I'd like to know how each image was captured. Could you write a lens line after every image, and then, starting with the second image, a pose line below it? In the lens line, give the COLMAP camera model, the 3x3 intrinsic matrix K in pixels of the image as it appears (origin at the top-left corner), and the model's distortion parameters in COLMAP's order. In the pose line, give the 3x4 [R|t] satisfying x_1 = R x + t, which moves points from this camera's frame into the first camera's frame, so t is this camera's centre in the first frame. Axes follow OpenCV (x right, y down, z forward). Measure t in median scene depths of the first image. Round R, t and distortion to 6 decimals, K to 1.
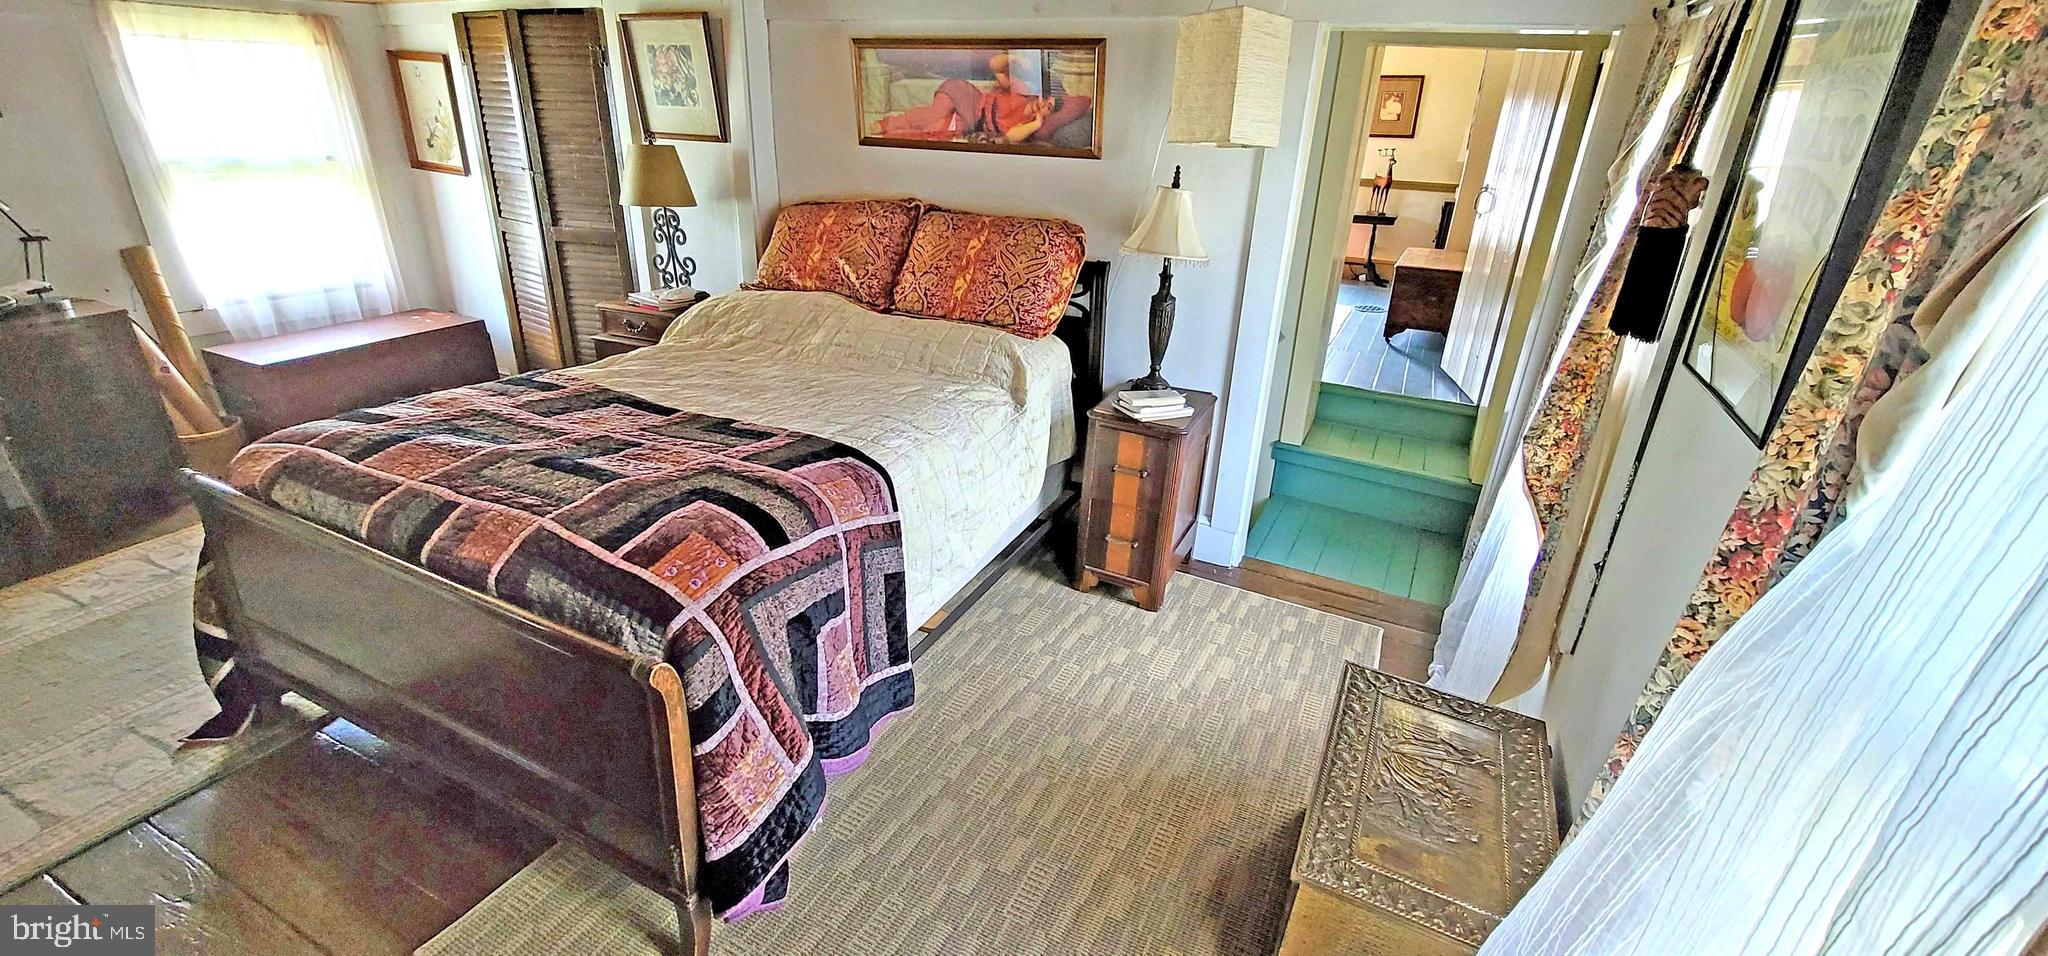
lens RADIAL K [[840.5, 0, 1024.0], [0, 840.5, 478.0], [0, 0, 1]] dist [-0.014853, 0.004040]
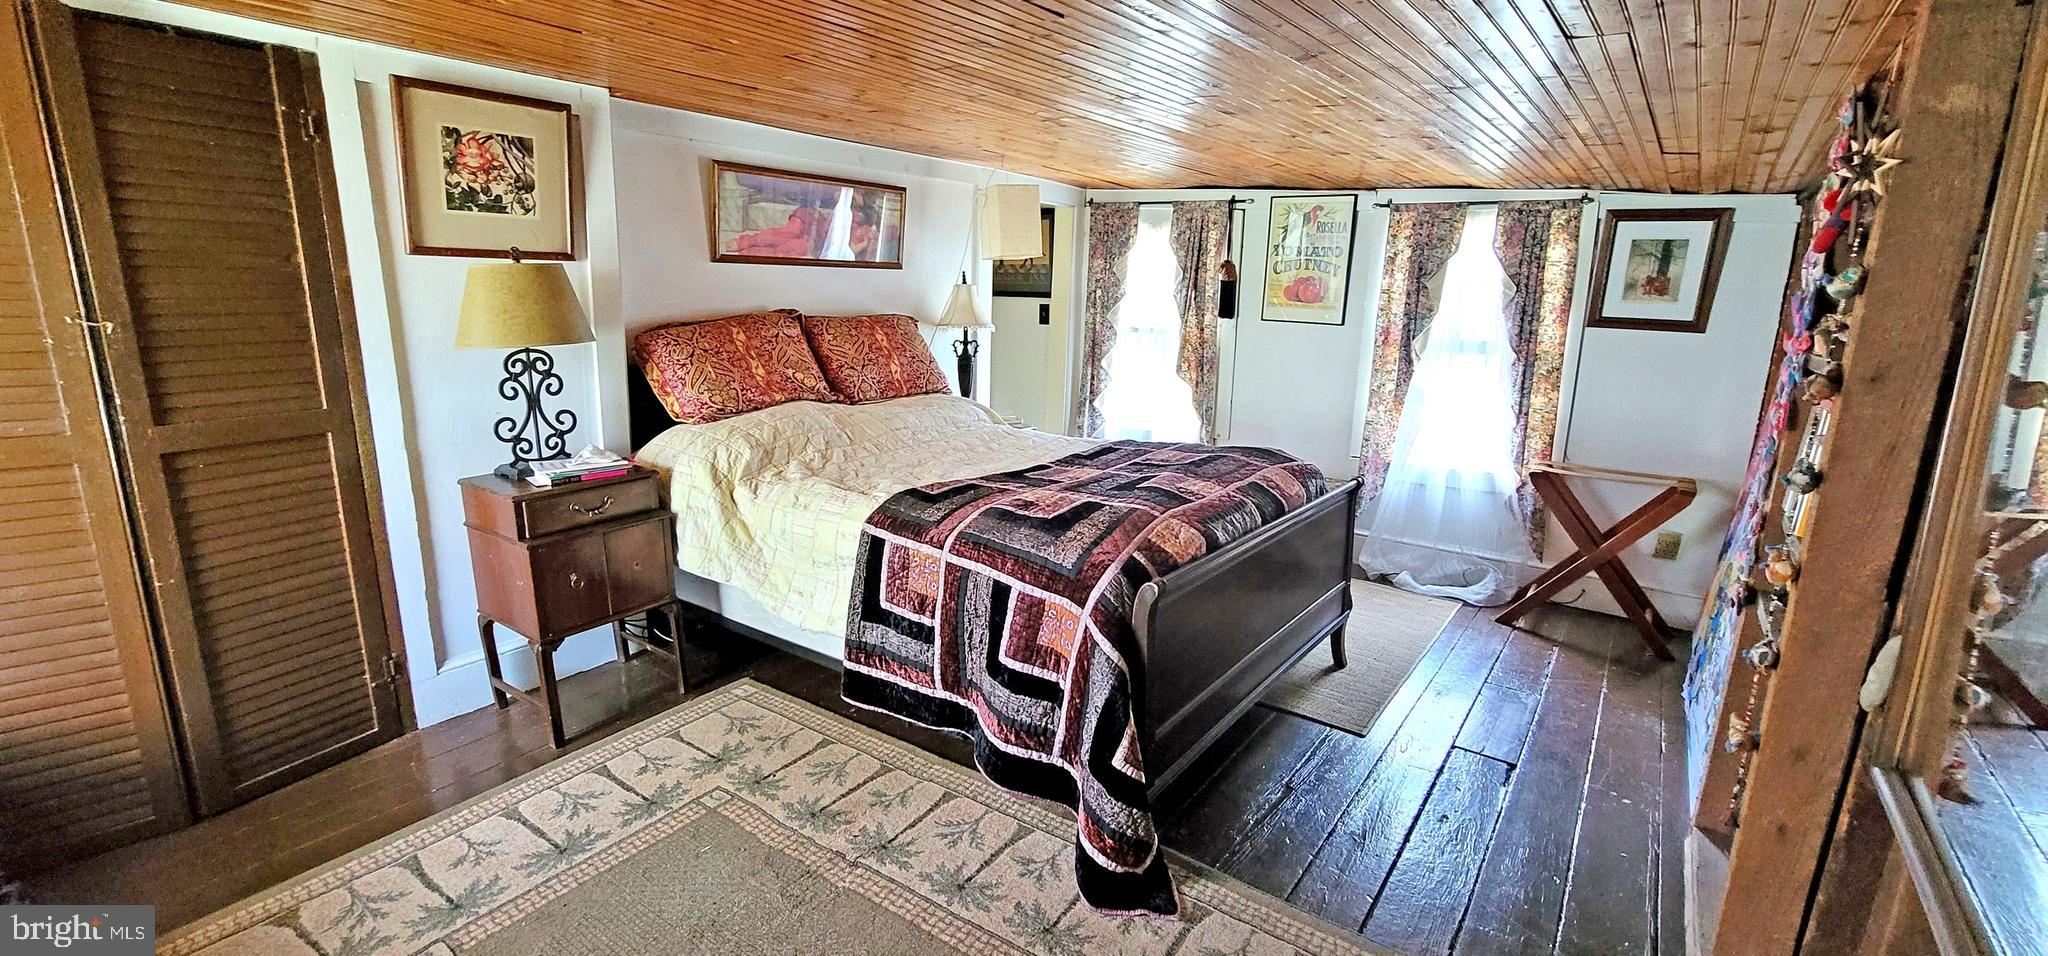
lens RADIAL K [[840.5, 0, 1024.0], [0, 840.5, 478.0], [0, 0, 1]] dist [-0.014853, 0.004040]
pose [[0.214951, -0.250739, 0.943889, -1.068336], [0.370831, 0.915053, 0.158629, -0.182094], [-0.903482, 0.315926, 0.289673, 0.455366]]
